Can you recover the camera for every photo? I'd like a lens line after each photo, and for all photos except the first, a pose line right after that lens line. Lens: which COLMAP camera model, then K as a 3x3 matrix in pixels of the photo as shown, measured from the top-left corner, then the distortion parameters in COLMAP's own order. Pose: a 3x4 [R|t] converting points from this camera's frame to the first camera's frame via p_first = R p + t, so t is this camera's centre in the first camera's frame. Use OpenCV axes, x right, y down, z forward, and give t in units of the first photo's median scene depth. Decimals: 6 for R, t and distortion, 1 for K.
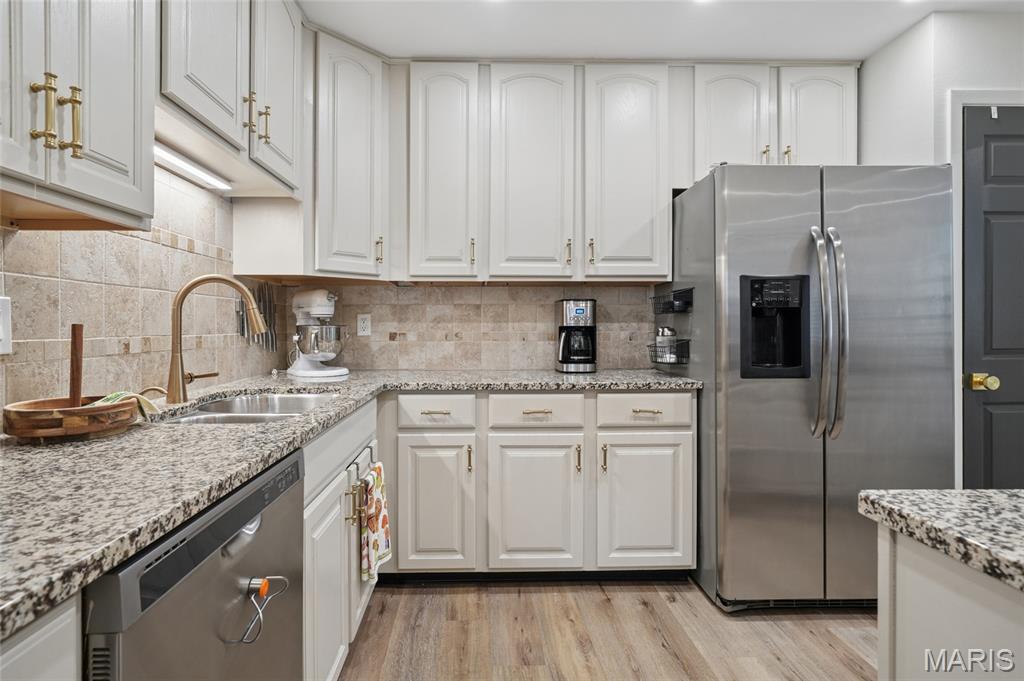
lens RADIAL K [[516.2, 0, 495.6], [0, 516.2, 328.2], [0, 0, 1]] dist [-0.000398, 0.000058]
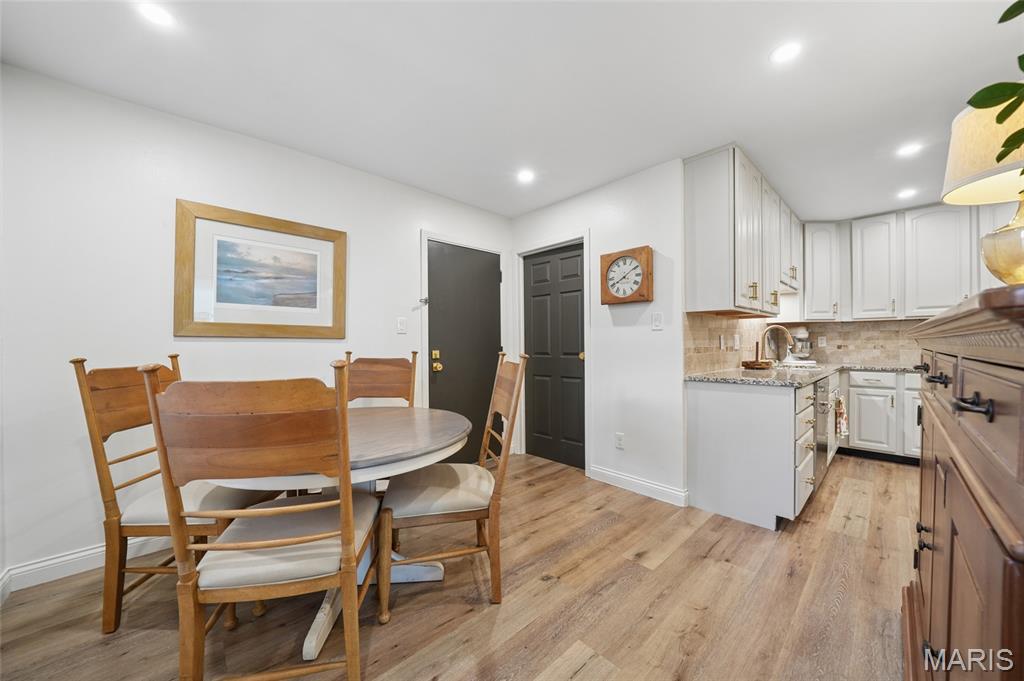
lens RADIAL K [[357.6, 0, 518.5], [0, 357.6, 341.6], [0, 0, 1]] dist [-0.017862, 0.000817]
pose [[0.656524, -0.002431, -0.754301, 0.031144], [-0.000430, 0.999993, -0.003597, 0.000035], [0.754305, 0.002686, 0.656519, -1.174447]]
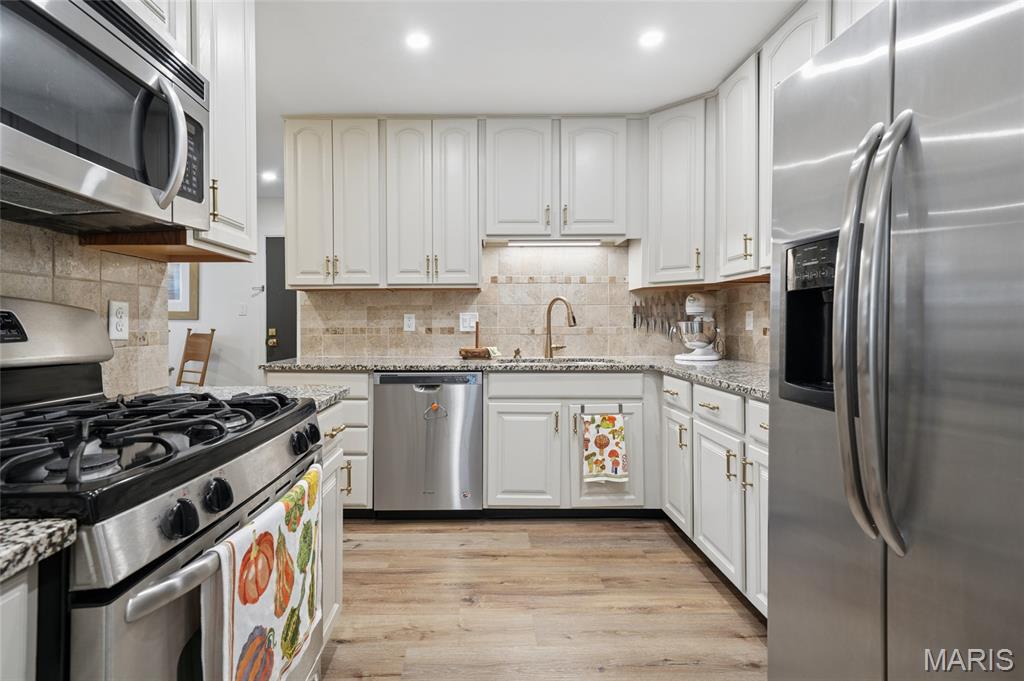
lens RADIAL K [[457.7, 0, 469.6], [0, 457.7, 322.1], [0, 0, 1]] dist [0.011275, 0.000269]
pose [[-0.021438, -0.002355, -0.999767, 0.955957], [-0.002296, 0.999995, -0.002307, 0.000992], [0.999768, 0.002246, -0.021443, 0.532927]]
